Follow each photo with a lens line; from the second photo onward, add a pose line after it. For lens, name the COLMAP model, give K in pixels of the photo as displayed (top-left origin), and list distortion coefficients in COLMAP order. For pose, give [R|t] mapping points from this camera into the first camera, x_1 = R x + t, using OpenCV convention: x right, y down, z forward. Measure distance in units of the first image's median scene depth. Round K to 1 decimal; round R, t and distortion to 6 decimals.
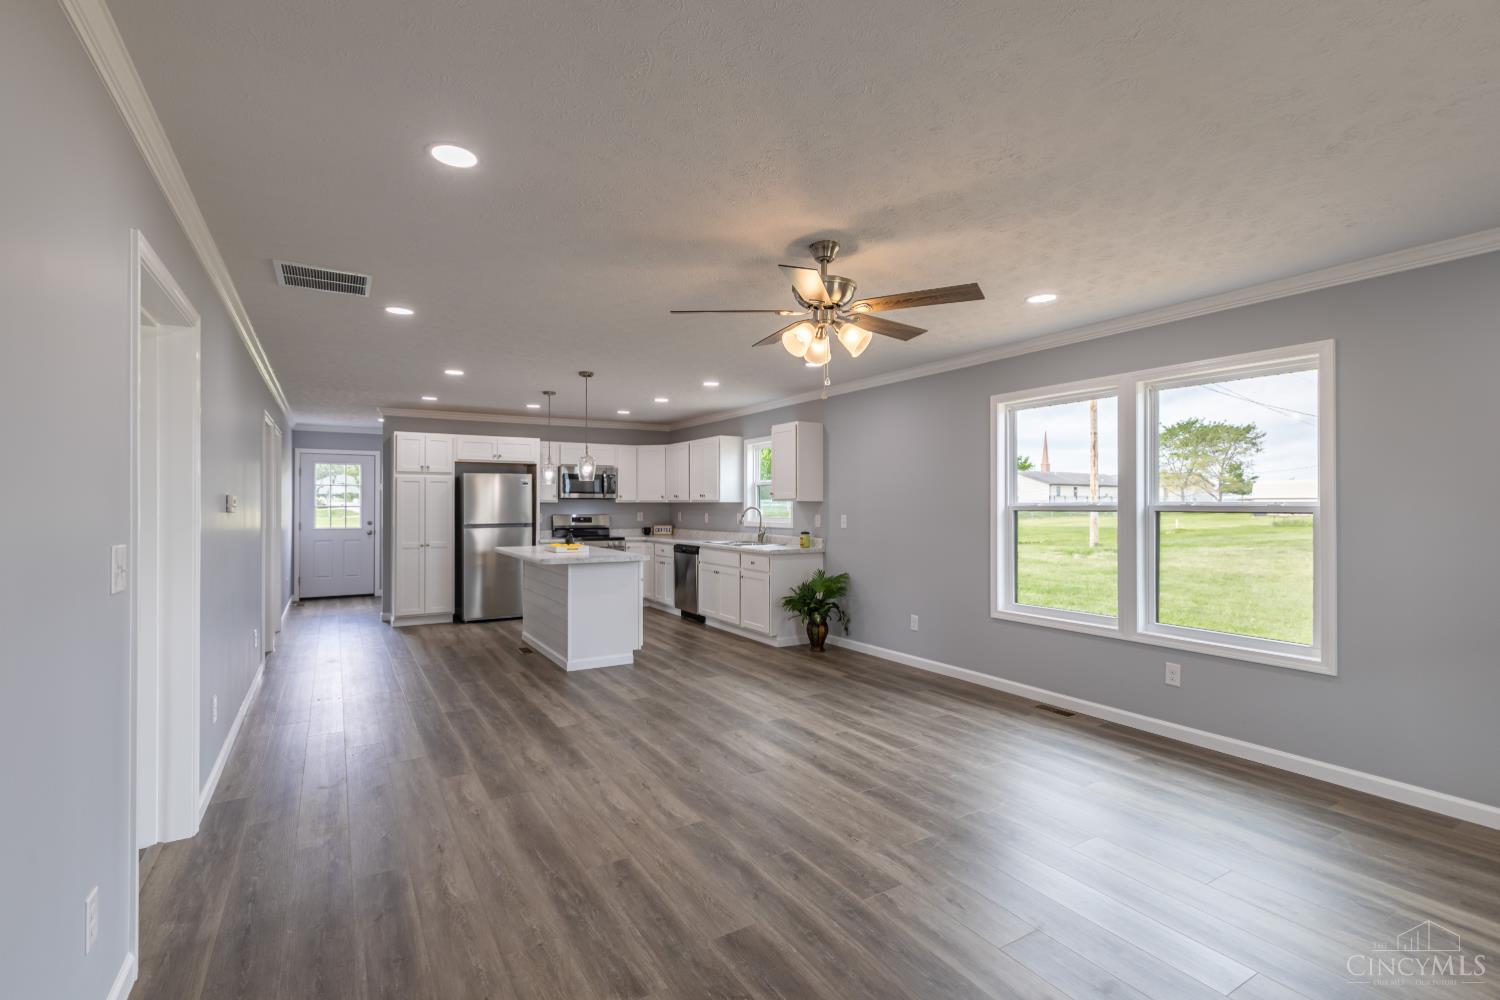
lens RADIAL K [[674.8, 0, 746.9], [0, 674.8, 503.2], [0, 0, 1]] dist [-0.000805, -0.000286]
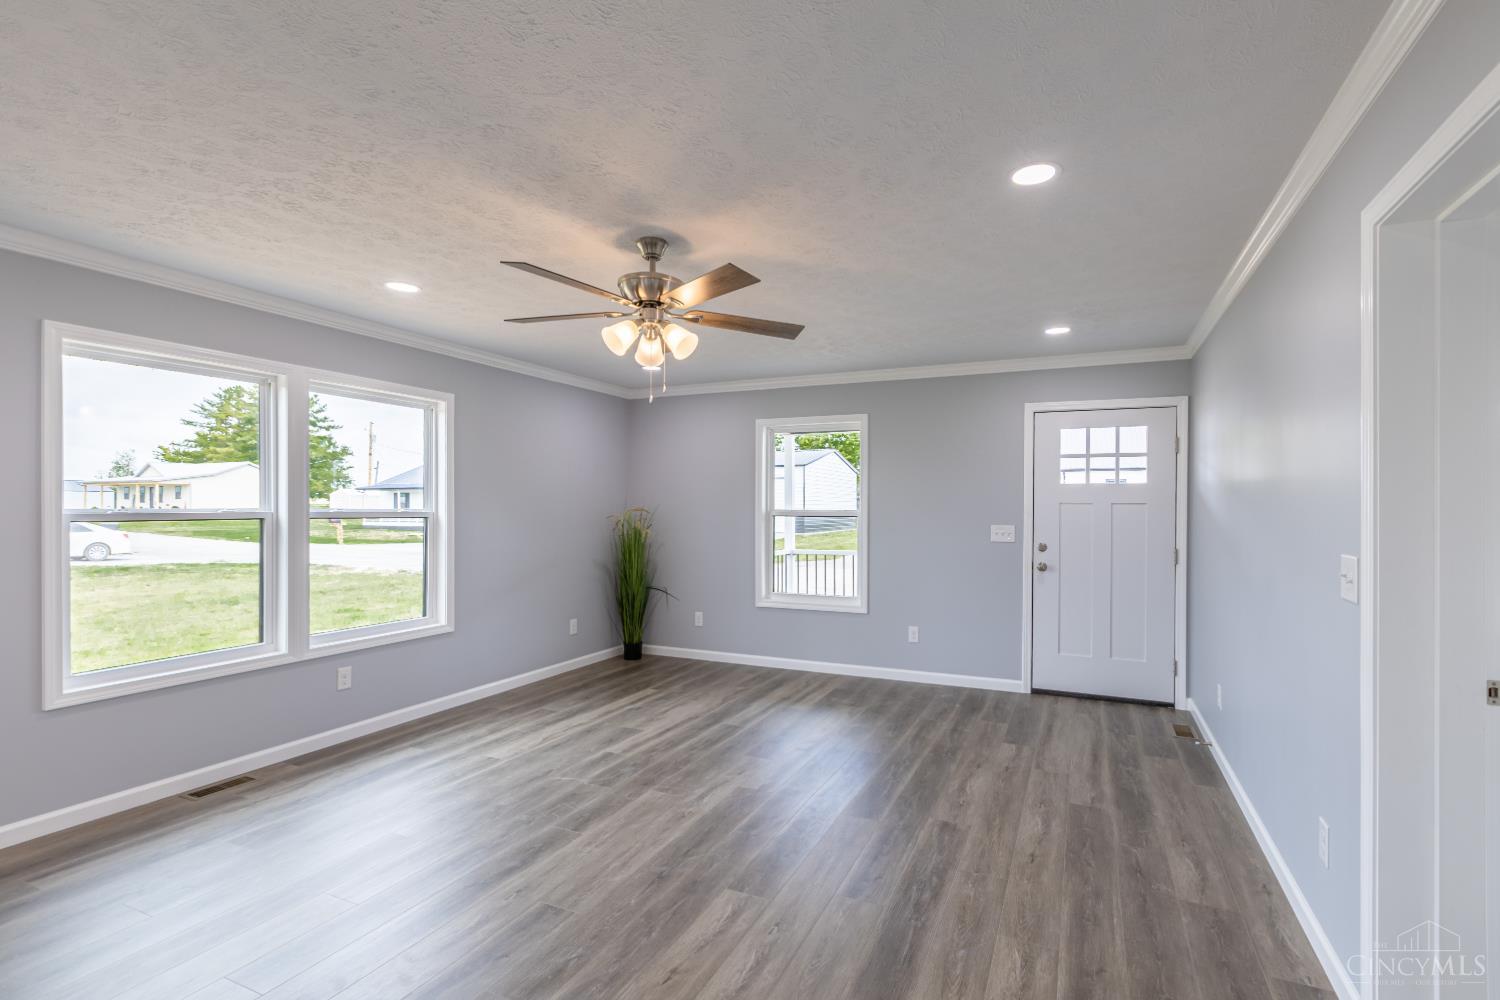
lens RADIAL K [[692.0, 0, 781.6], [0, 692.0, 511.1], [0, 0, 1]] dist [-0.001031, -0.000016]
pose [[-0.573127, -0.002749, 0.819462, -0.792660], [-0.004172, 0.999991, 0.000437, -0.000375], [-0.819456, -0.003168, -0.573133, 1.409706]]
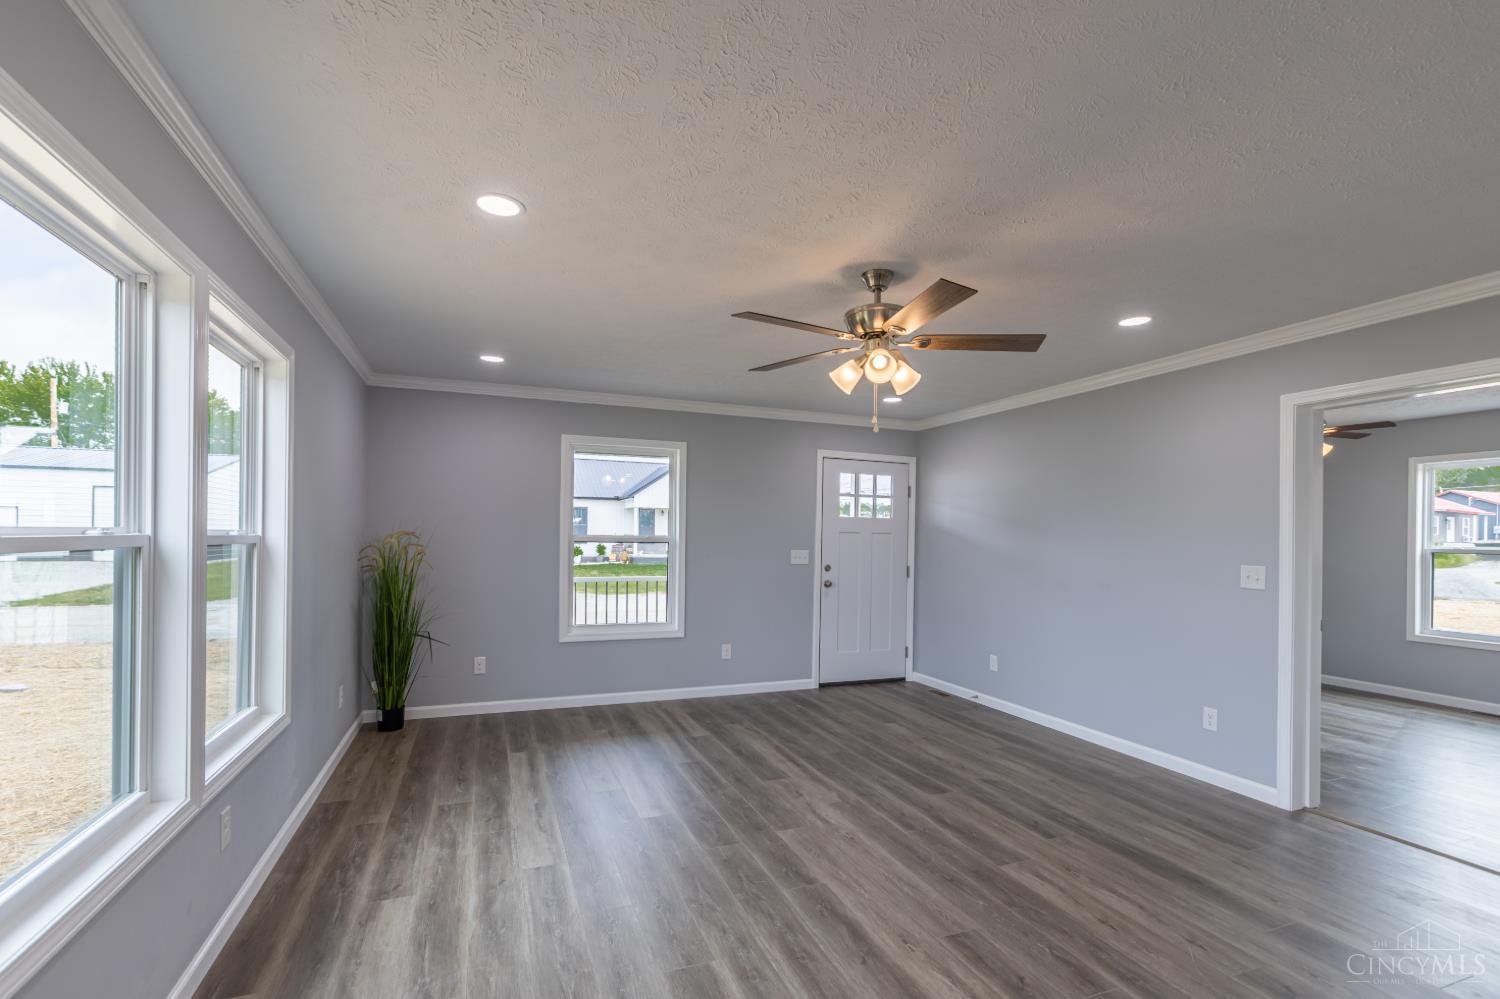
lens RADIAL K [[684.8, 0, 744.1], [0, 684.8, 537.9], [0, 0, 1]] dist [0.001309, 0.000173]
pose [[-0.985248, -0.012608, 0.170666, 0.131956], [-0.013067, 0.999913, -0.001566, 0.002540], [-0.170631, -0.003773, -0.985328, 1.998669]]
